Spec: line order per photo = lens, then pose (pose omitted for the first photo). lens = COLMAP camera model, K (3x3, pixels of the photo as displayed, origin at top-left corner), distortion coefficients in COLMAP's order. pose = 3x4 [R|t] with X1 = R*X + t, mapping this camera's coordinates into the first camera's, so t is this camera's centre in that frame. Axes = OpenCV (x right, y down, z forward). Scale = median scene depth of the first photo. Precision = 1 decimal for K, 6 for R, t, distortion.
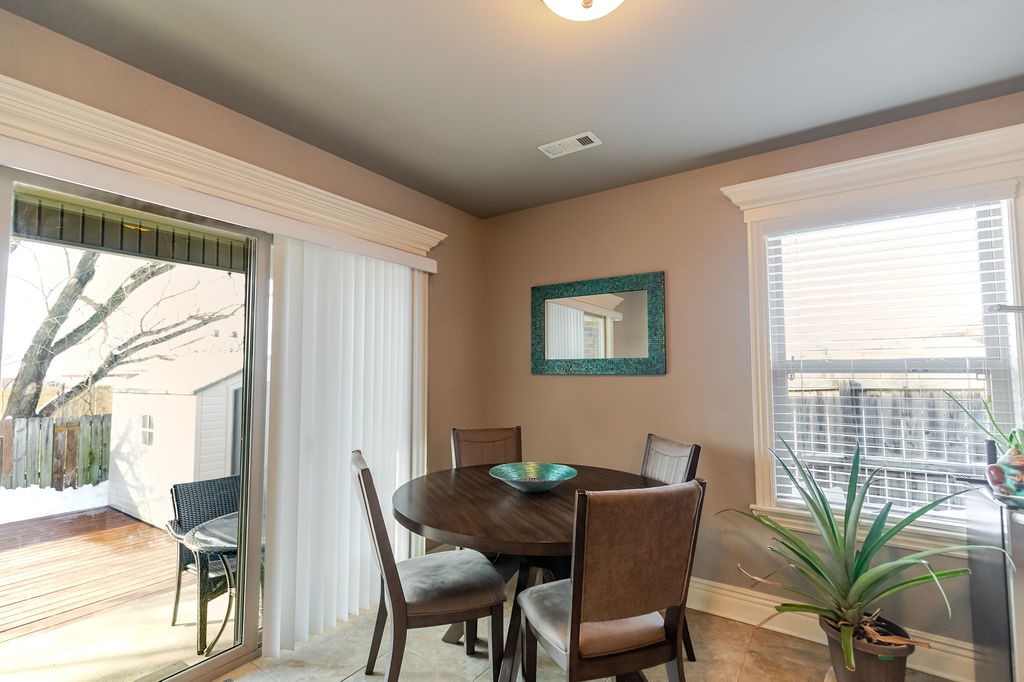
lens RADIAL K [[464.4, 0, 512.8], [0, 464.4, 343.1], [0, 0, 1]] dist [0.002694, -0.000298]
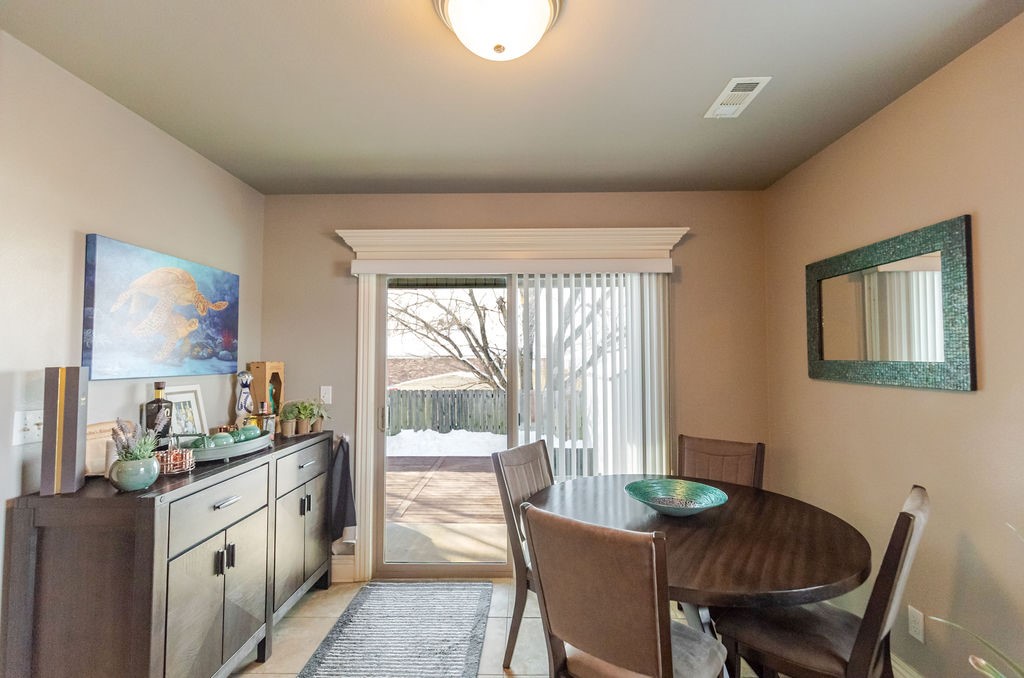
lens RADIAL K [[476.0, 0, 511.2], [0, 476.0, 341.7], [0, 0, 1]] dist [0.010126, -0.000153]
pose [[0.527125, -0.024779, -0.849427, 0.501997], [0.053377, 0.998566, 0.003995, -0.026684], [0.848110, -0.047445, 0.527692, 0.180045]]
